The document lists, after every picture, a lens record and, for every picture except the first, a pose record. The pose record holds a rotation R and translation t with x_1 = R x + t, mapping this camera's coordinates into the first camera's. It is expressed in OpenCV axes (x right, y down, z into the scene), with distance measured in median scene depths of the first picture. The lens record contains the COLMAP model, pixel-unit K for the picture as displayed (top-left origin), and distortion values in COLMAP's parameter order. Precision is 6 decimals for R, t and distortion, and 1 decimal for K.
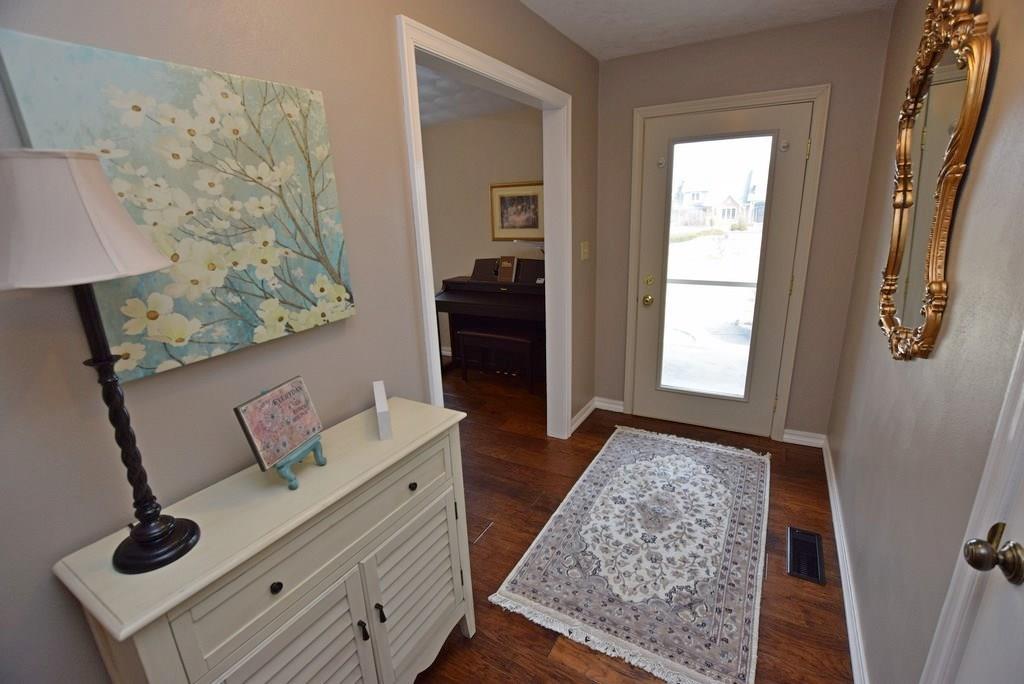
lens RADIAL K [[449.6, 0, 514.5], [0, 449.6, 340.0], [0, 0, 1]] dist [-0.027846, 0.001355]
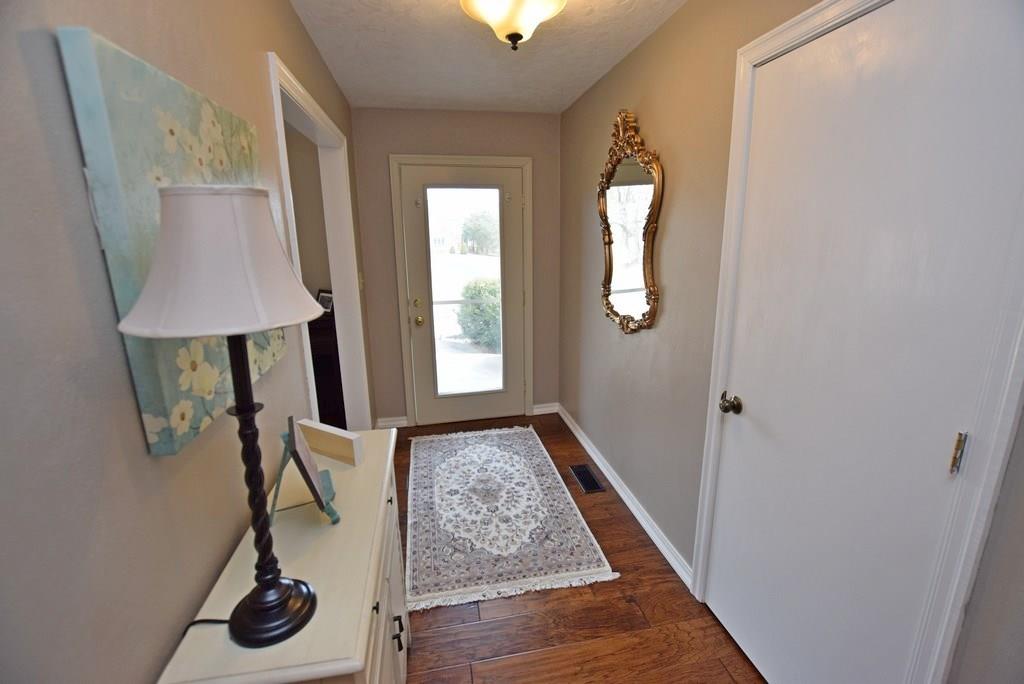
lens RADIAL K [[449.6, 0, 514.0], [0, 449.6, 339.6], [0, 0, 1]] dist [-0.027846, 0.001355]
pose [[0.758010, -0.124087, 0.640330, -0.379866], [0.163426, 0.986553, -0.002280, -0.001261], [-0.631437, 0.106375, 0.768096, -0.028772]]
